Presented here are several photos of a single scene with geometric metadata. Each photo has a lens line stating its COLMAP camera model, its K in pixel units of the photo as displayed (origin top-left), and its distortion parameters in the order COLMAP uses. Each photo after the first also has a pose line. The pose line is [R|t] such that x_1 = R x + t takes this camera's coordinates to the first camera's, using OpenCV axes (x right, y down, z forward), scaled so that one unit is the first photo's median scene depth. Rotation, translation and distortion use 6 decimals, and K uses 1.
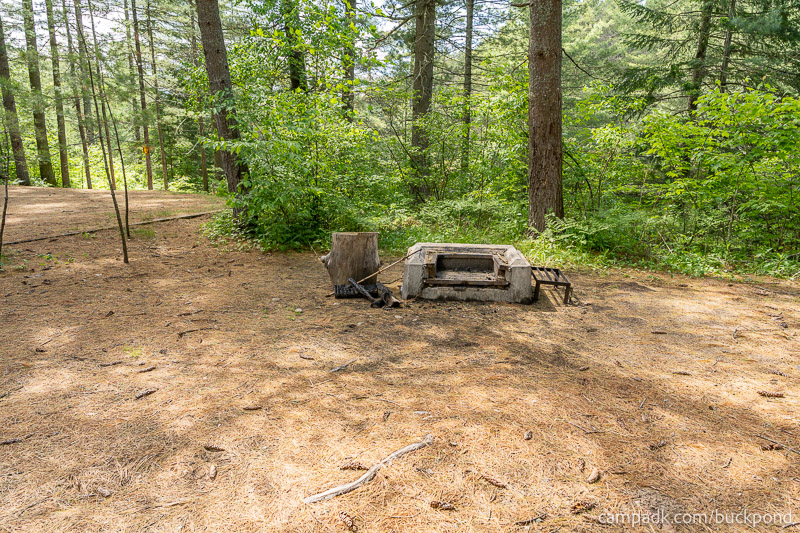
lens RADIAL K [[544.1, 0, 402.5], [0, 544.1, 270.2], [0, 0, 1]] dist [-0.001496, 0.005414]
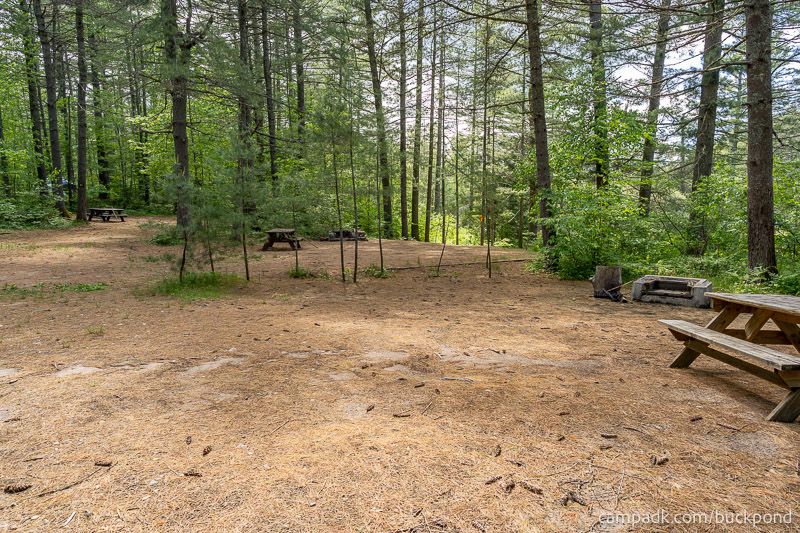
lens RADIAL K [[544.1, 0, 398.3], [0, 544.1, 270.3], [0, 0, 1]] dist [-0.001496, 0.005414]
pose [[0.851541, 0.056029, -0.521286, 0.198924], [-0.117392, 0.989405, -0.085422, 0.138936], [0.510976, 0.133935, 0.849096, -0.709220]]
